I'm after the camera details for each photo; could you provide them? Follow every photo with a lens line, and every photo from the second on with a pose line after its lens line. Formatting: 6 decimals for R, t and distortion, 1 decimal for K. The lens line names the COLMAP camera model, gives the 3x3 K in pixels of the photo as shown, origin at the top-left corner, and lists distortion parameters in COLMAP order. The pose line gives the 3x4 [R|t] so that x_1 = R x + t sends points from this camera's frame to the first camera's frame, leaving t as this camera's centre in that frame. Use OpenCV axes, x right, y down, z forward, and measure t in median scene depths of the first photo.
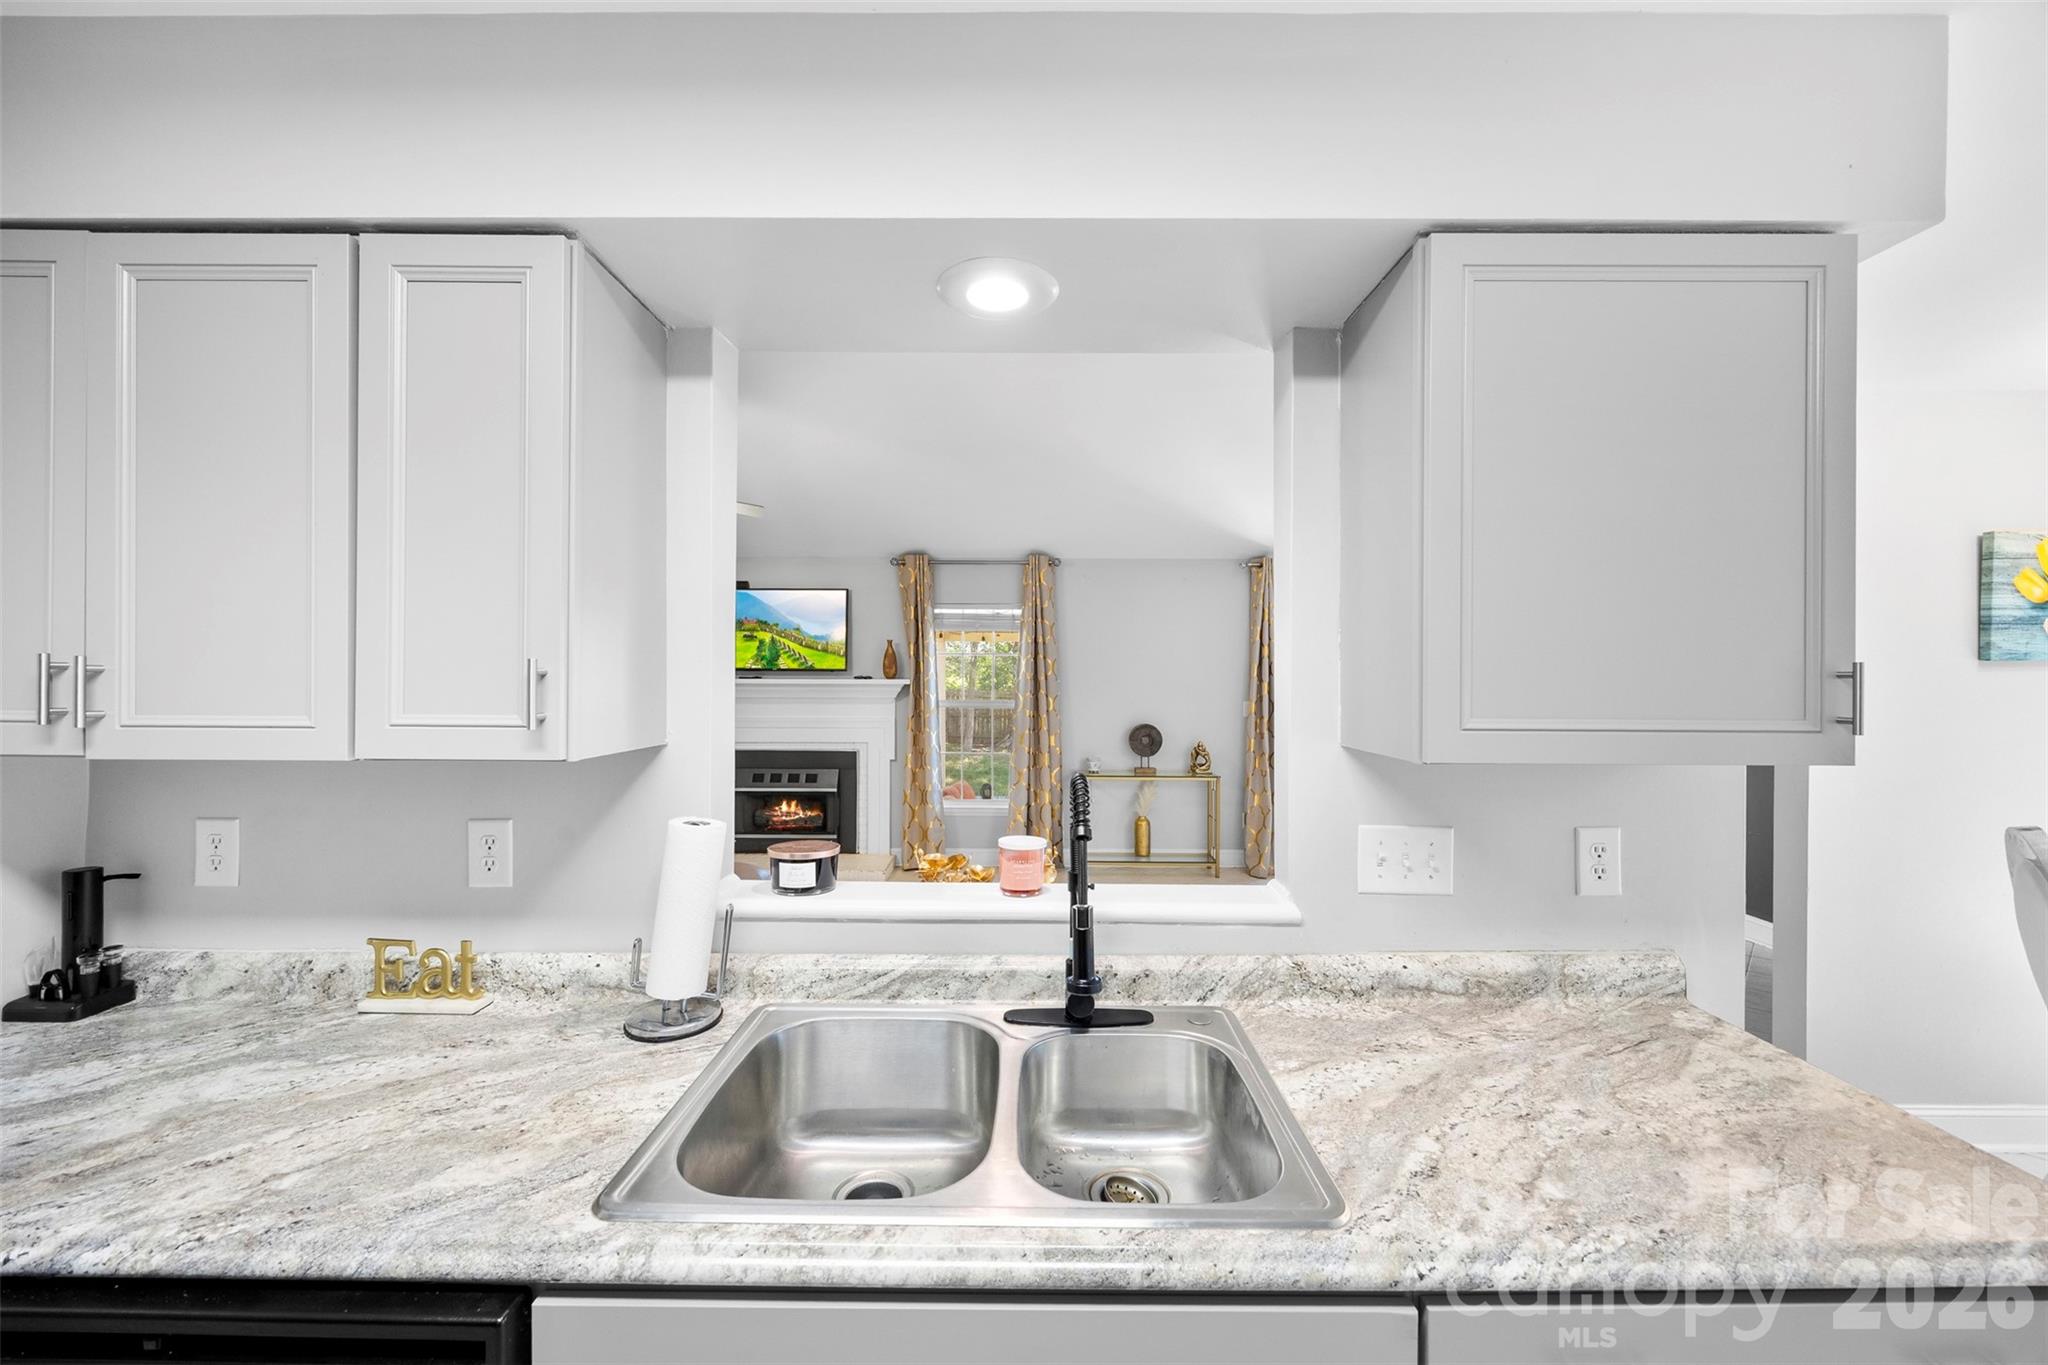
lens RADIAL K [[793.1, 0, 1027.8], [0, 793.1, 679.2], [0, 0, 1]] dist [-0.002642, 0.000035]
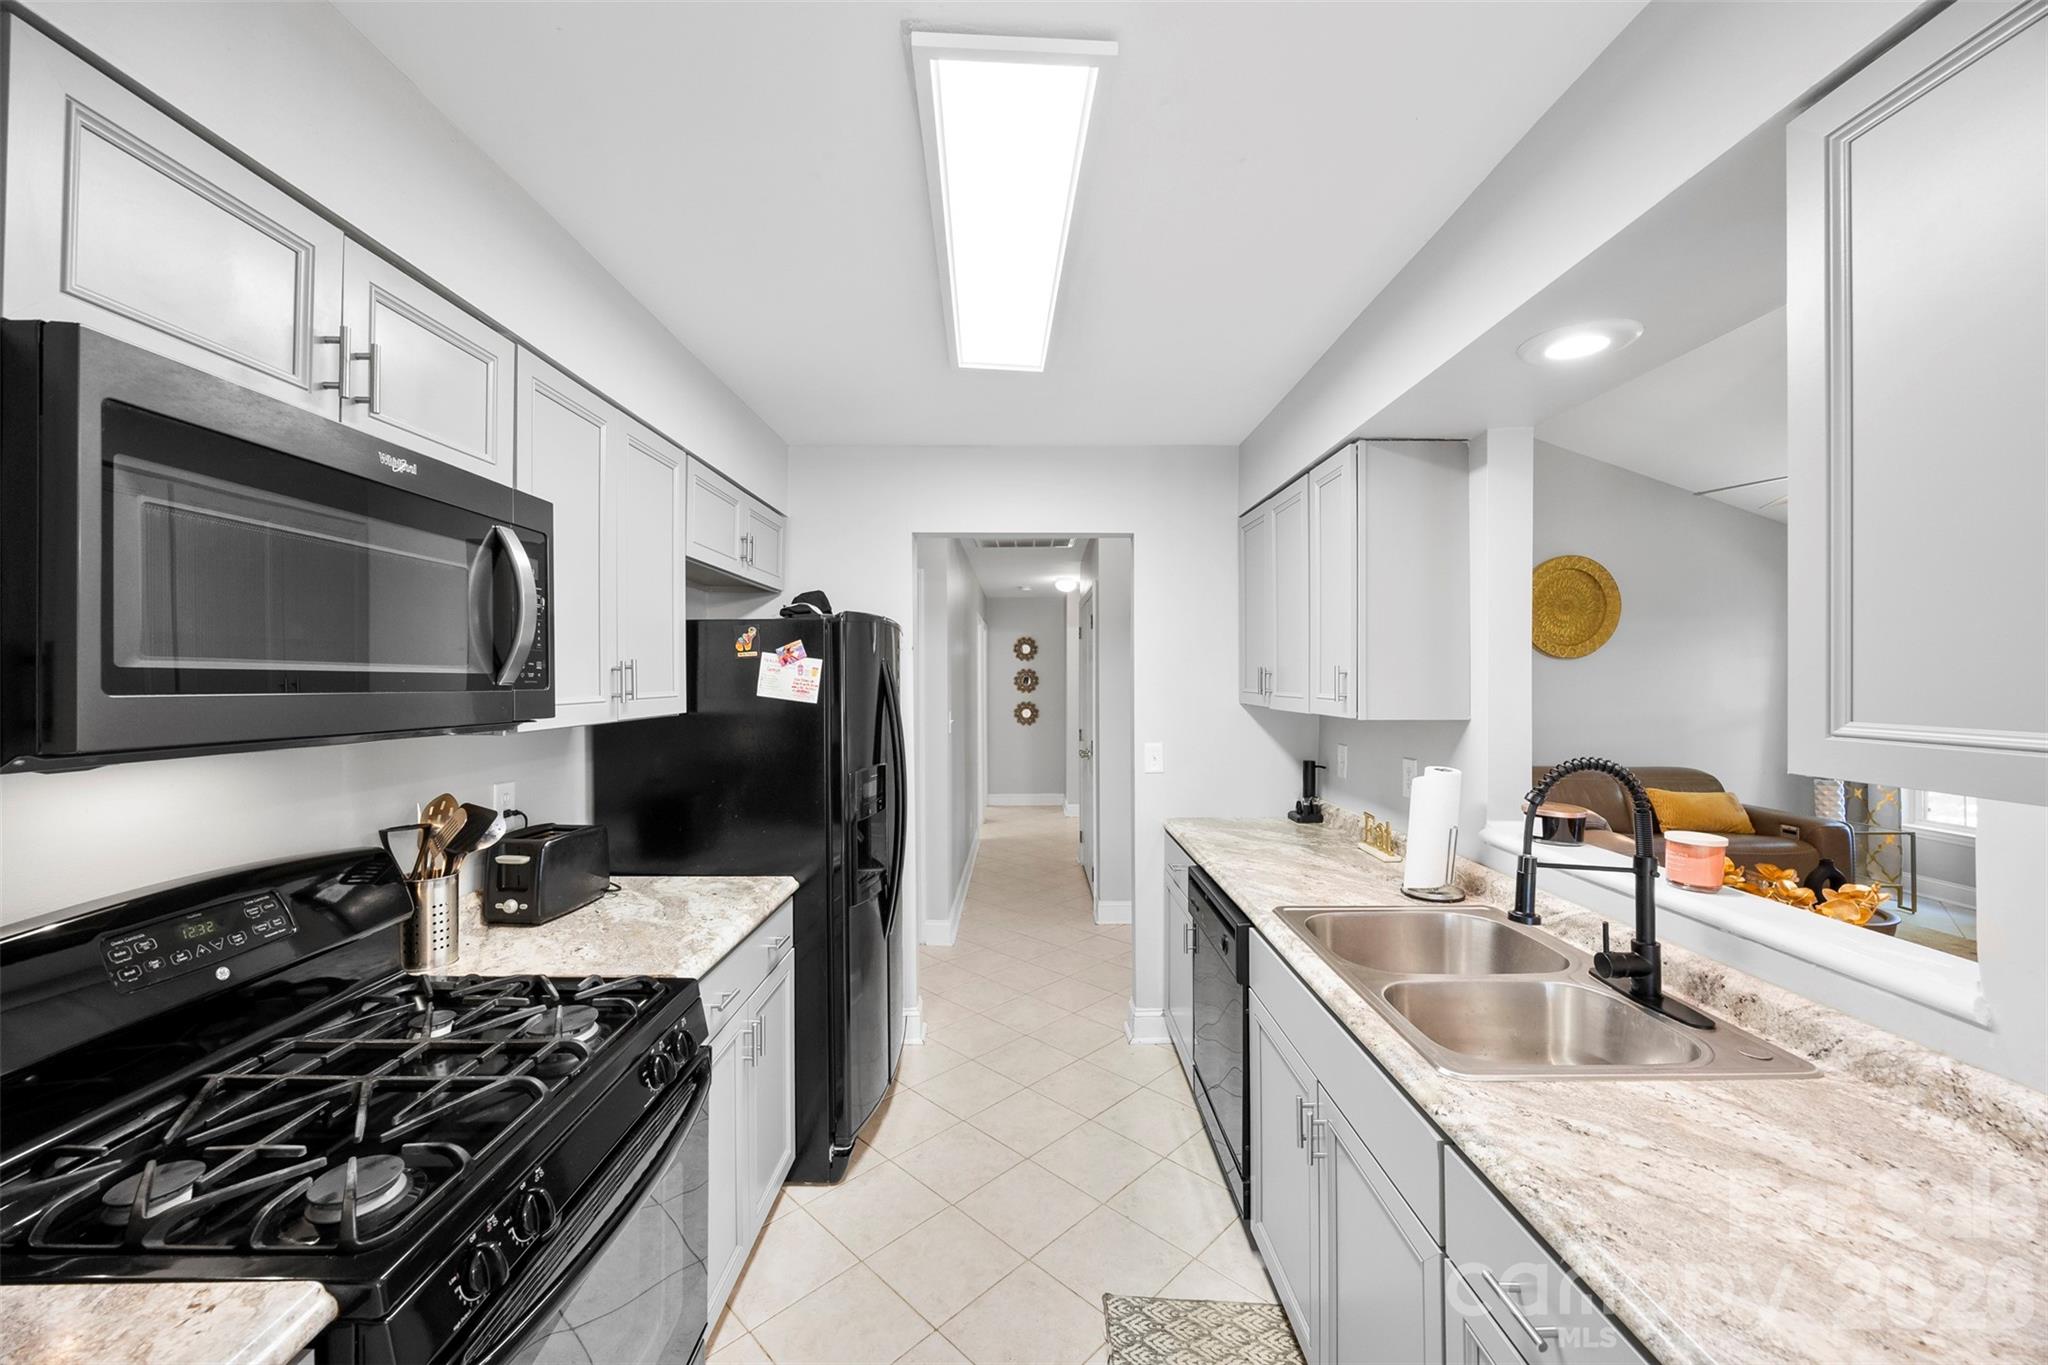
lens RADIAL K [[776.6, 0, 1037.1], [0, 776.6, 675.3], [0, 0, 1]] dist [-0.001018, -0.000347]
pose [[0.017843, -0.005182, -0.999827, 0.238845], [-0.003589, 0.999980, -0.005247, 0.002249], [0.999834, 0.003682, 0.017824, 0.038427]]
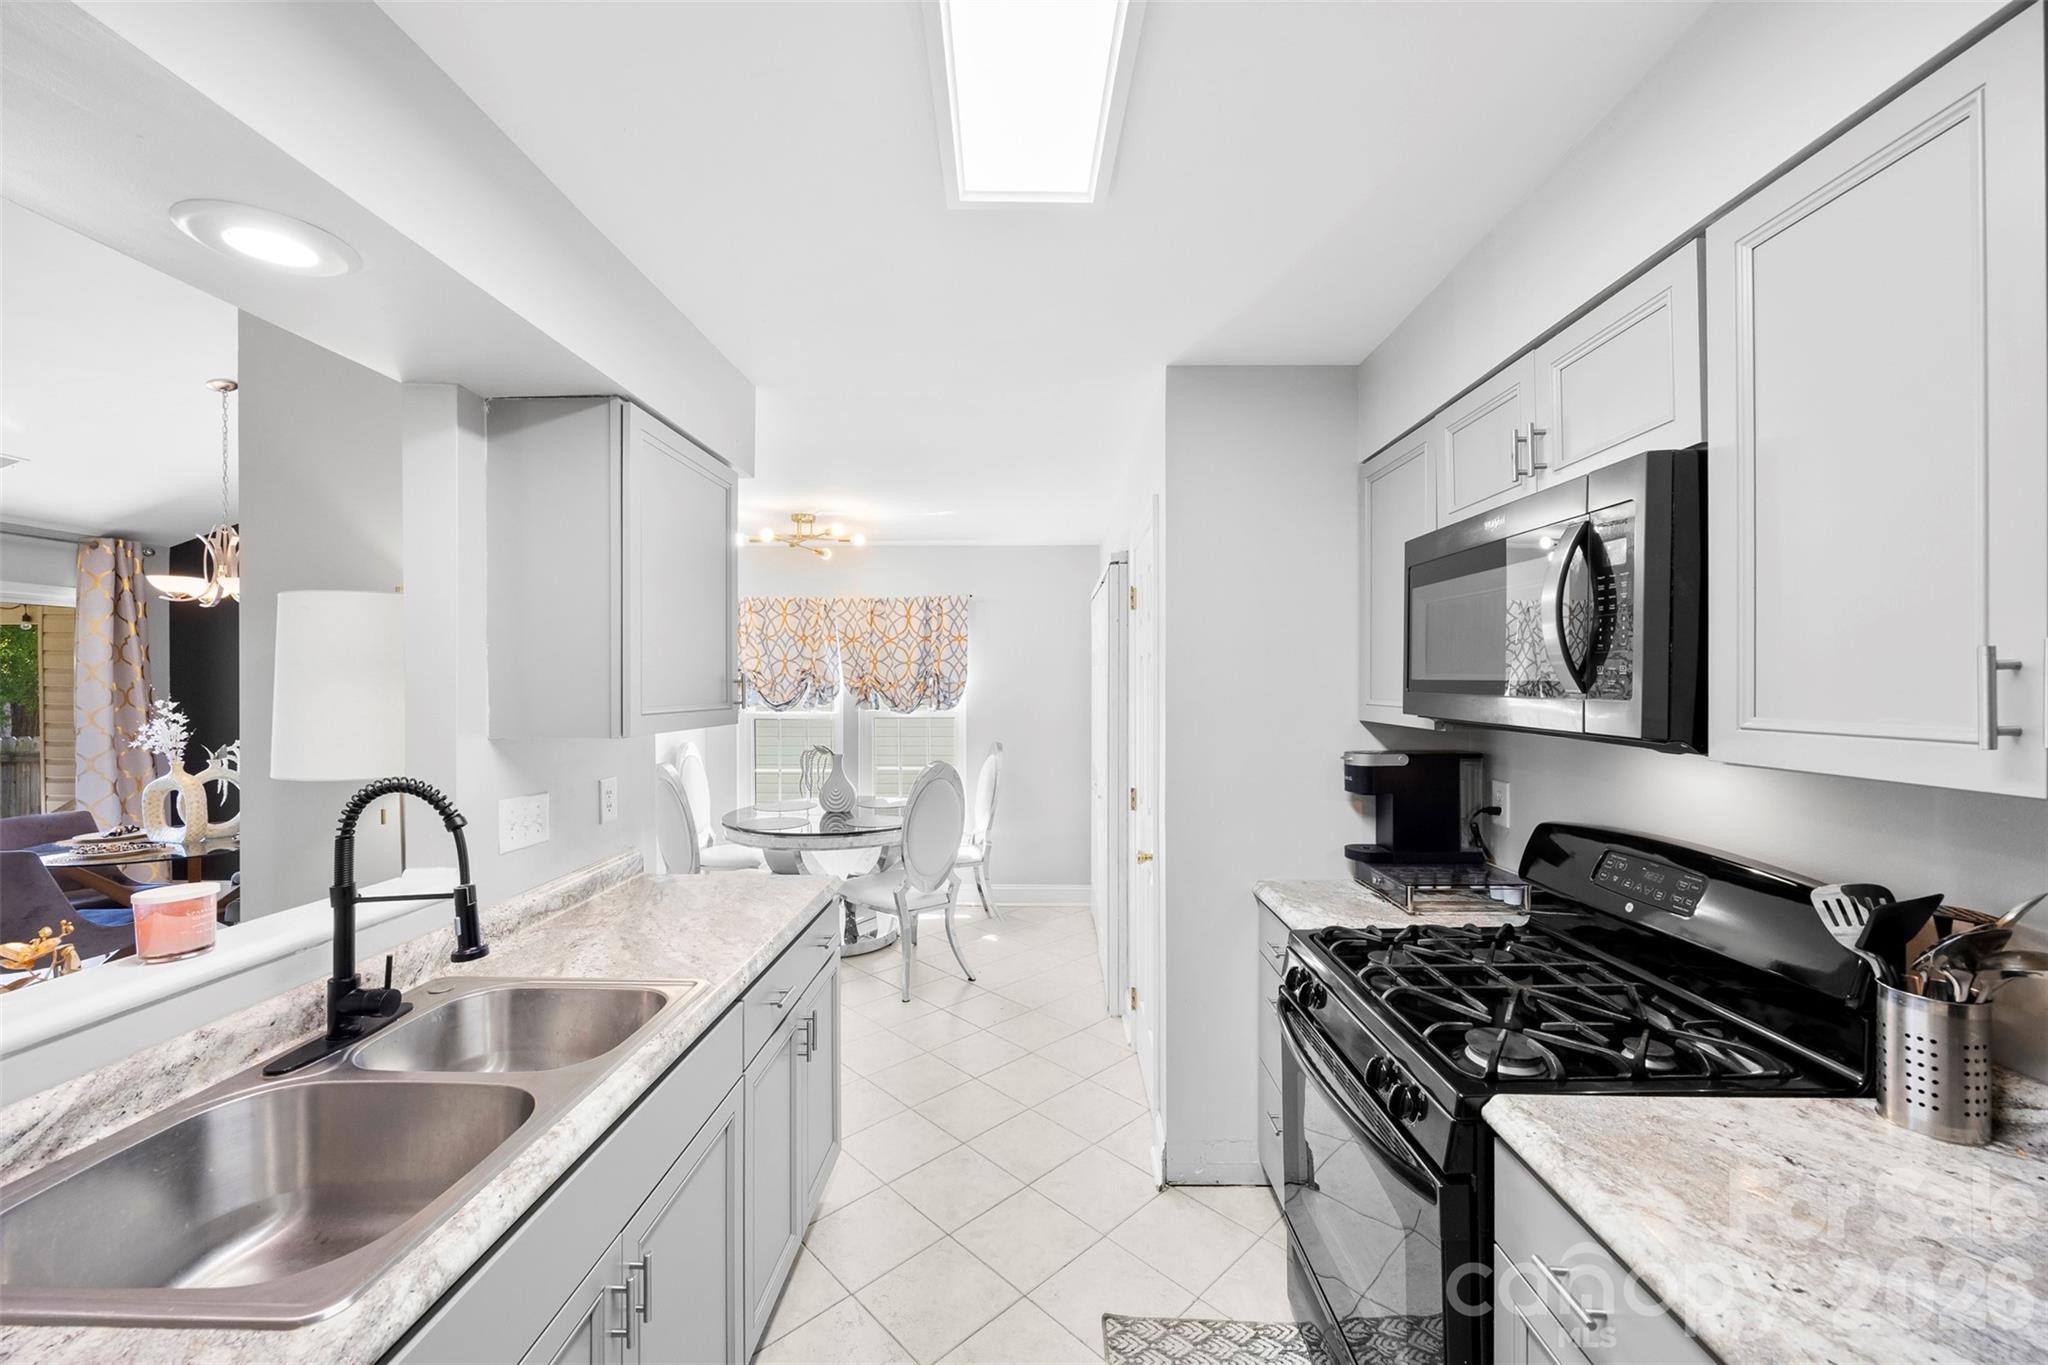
lens RADIAL K [[793.1, 0, 1027.8], [0, 793.1, 679.2], [0, 0, 1]] dist [-0.002642, 0.000035]
pose [[0.028228, -0.002575, 0.999598, -0.193933], [0.007767, 0.999967, 0.002357, -0.001007], [-0.999571, 0.007697, 0.028247, 0.030427]]
